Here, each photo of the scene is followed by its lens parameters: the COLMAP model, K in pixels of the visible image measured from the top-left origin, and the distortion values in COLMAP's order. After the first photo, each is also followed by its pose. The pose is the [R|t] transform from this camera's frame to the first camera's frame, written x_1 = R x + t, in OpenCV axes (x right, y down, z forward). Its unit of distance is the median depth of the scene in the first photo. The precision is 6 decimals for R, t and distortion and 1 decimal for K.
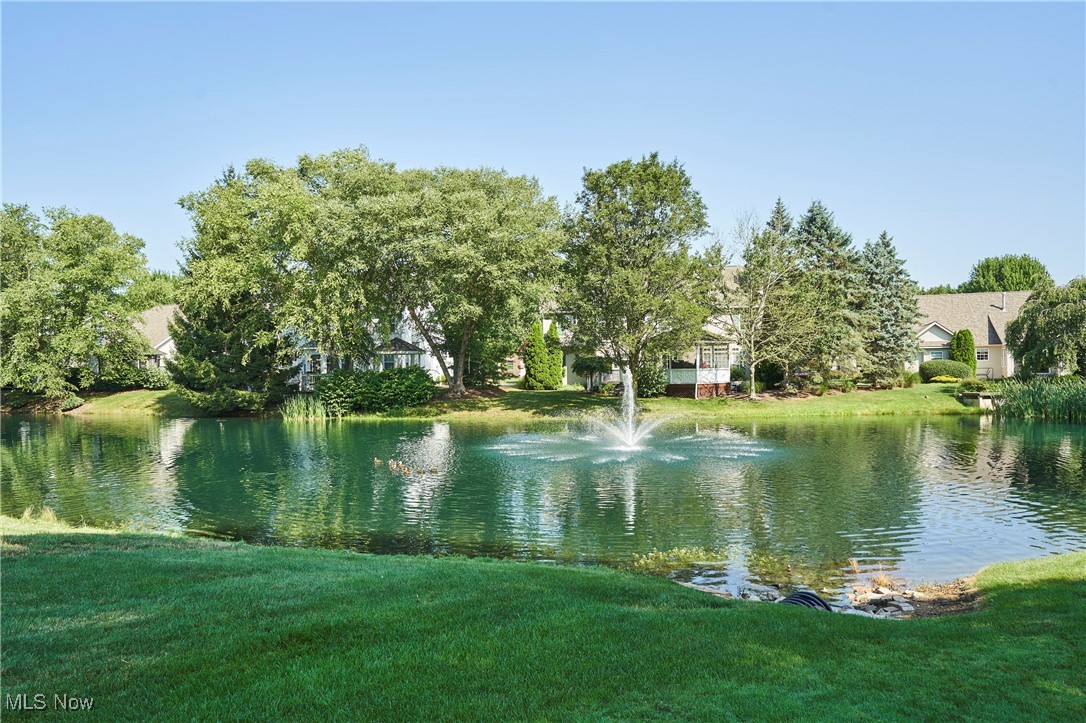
lens RADIAL K [[709.2, 0, 536.2], [0, 709.2, 363.1], [0, 0, 1]] dist [0.006294, 0.000299]
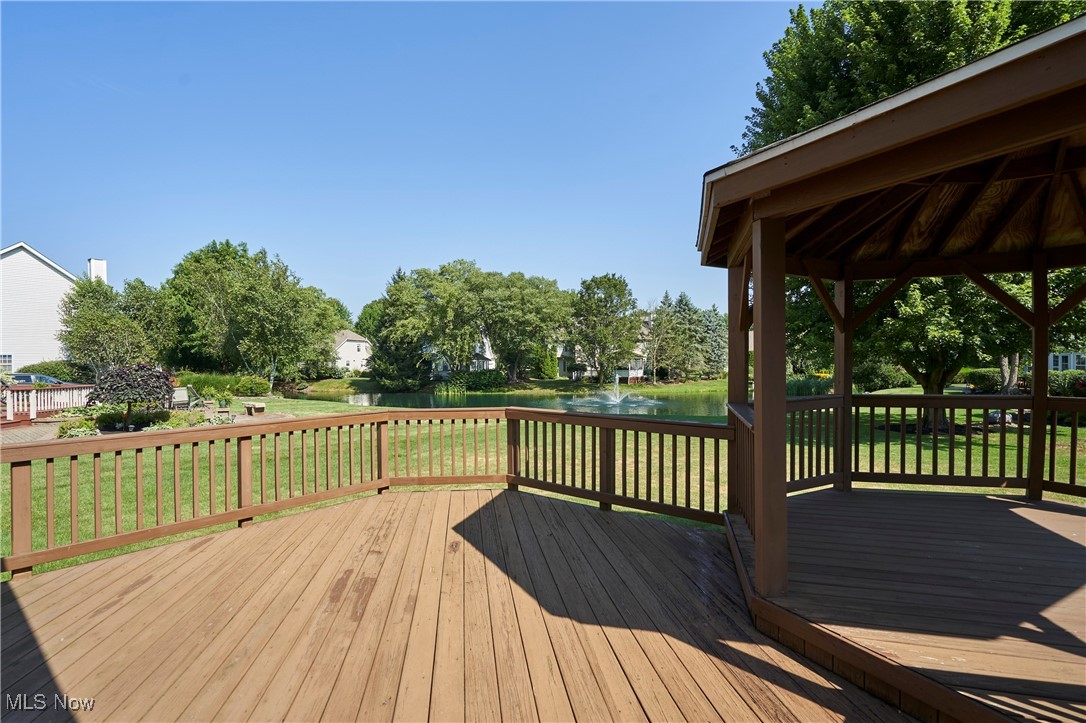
lens RADIAL K [[501.4, 0, 546.1], [0, 501.4, 361.9], [0, 0, 1]] dist [-0.000062, -0.000625]
pose [[0.993060, 0.006763, 0.117413, -0.200429], [-0.007592, 0.999949, 0.006615, -0.025078], [-0.117362, -0.007460, 0.993061, -0.474370]]
